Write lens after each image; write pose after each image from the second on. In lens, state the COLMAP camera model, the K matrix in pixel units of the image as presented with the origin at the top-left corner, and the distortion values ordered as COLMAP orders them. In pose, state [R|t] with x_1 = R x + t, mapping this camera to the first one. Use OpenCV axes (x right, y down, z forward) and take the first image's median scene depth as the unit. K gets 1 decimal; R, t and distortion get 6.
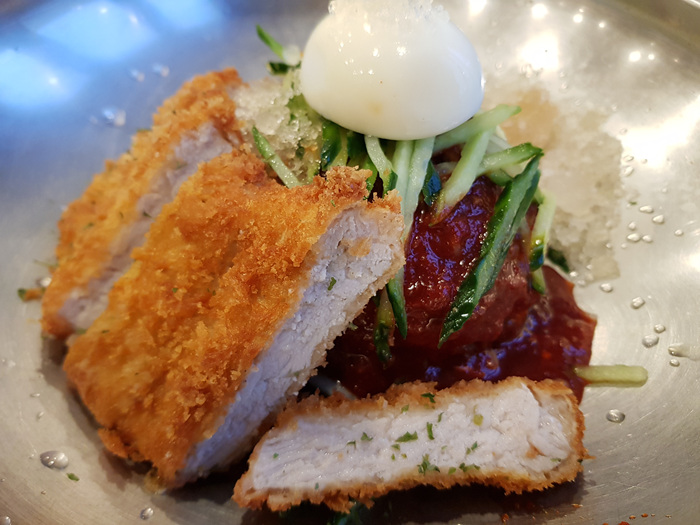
lens RADIAL K [[590.8, 0, 371.6], [0, 590.8, 258.6], [0, 0, 1]] dist [0.113786, -0.349291]
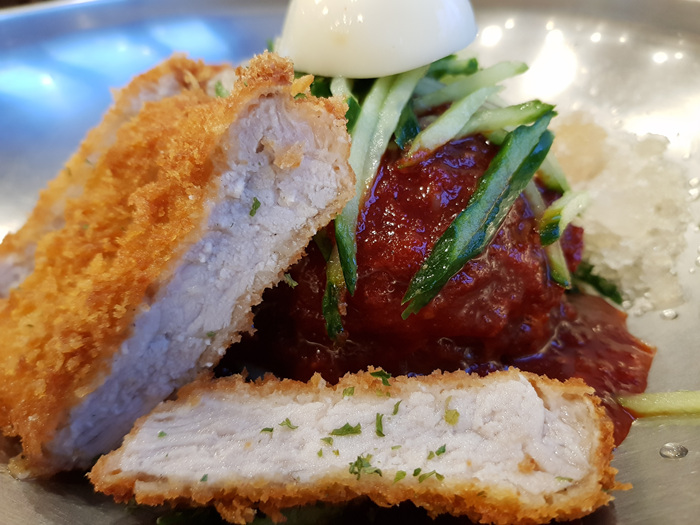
lens RADIAL K [[590.8, 0, 371.6], [0, 590.8, 258.6], [0, 0, 1]] dist [0.113786, -0.349291]
pose [[0.984257, 0.011414, -0.176373, 0.214882], [-0.060682, 0.959076, -0.276570, 0.301325], [0.165998, 0.282919, 0.944670, 0.279059]]
